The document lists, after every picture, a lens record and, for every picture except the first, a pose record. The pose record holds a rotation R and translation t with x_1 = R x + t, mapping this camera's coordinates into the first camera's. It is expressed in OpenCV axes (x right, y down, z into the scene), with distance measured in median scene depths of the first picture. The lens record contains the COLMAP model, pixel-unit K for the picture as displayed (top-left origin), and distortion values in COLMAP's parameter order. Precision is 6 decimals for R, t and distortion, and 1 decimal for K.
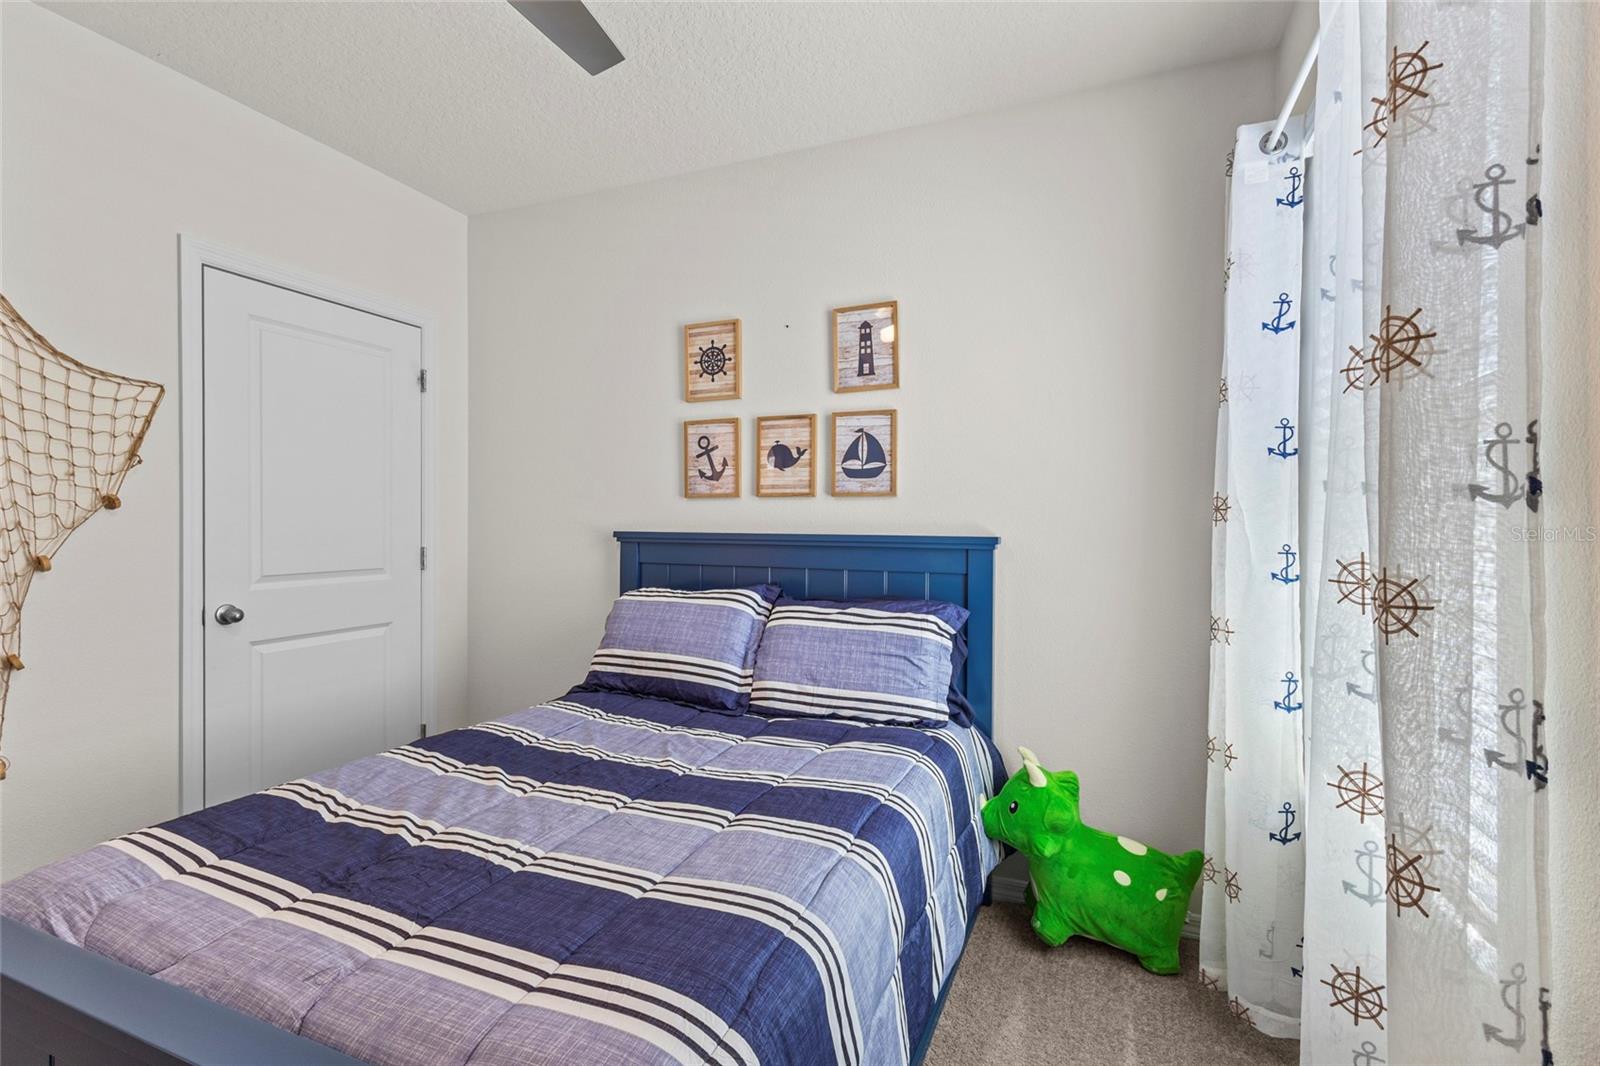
lens RADIAL K [[742.0, 0, 799.6], [0, 742.0, 530.8], [0, 0, 1]] dist [-0.003700, 0.001581]
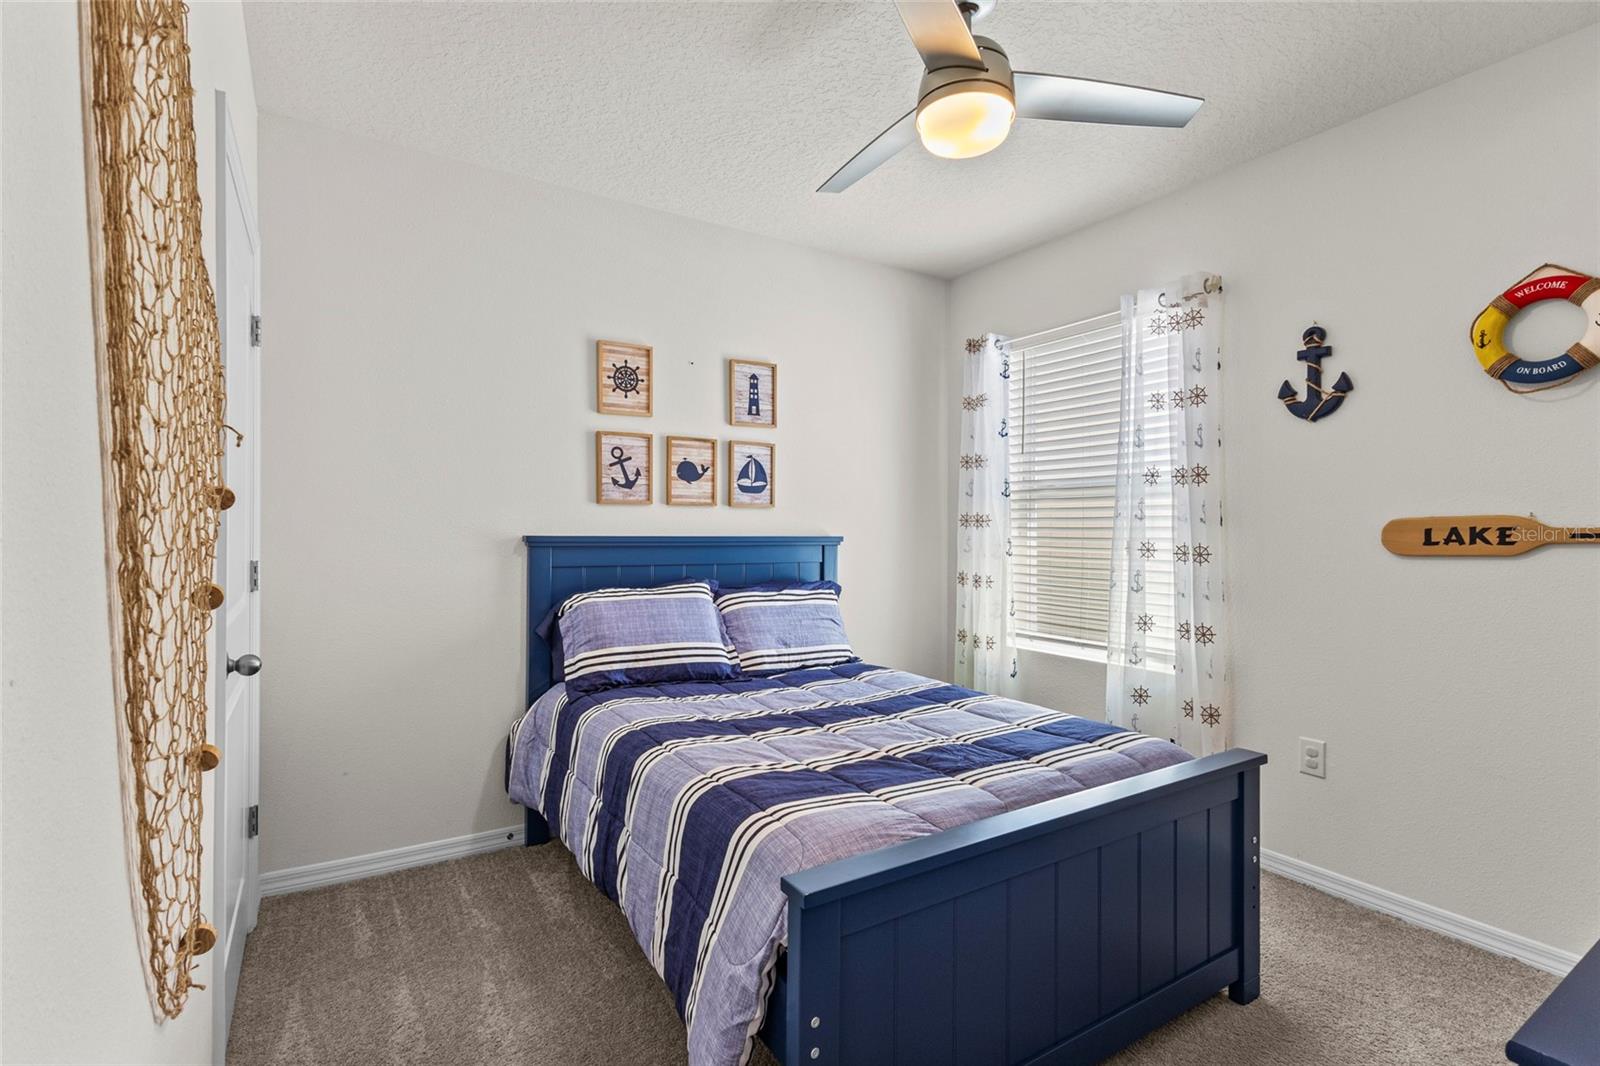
lens RADIAL K [[742.0, 0, 798.3], [0, 742.0, 529.1], [0, 0, 1]] dist [-0.003700, 0.001581]
pose [[0.578060, -0.003711, 0.815986, -0.906797], [0.005564, 0.999984, 0.000606, -0.007250], [-0.815975, 0.004190, 0.578071, 0.169641]]
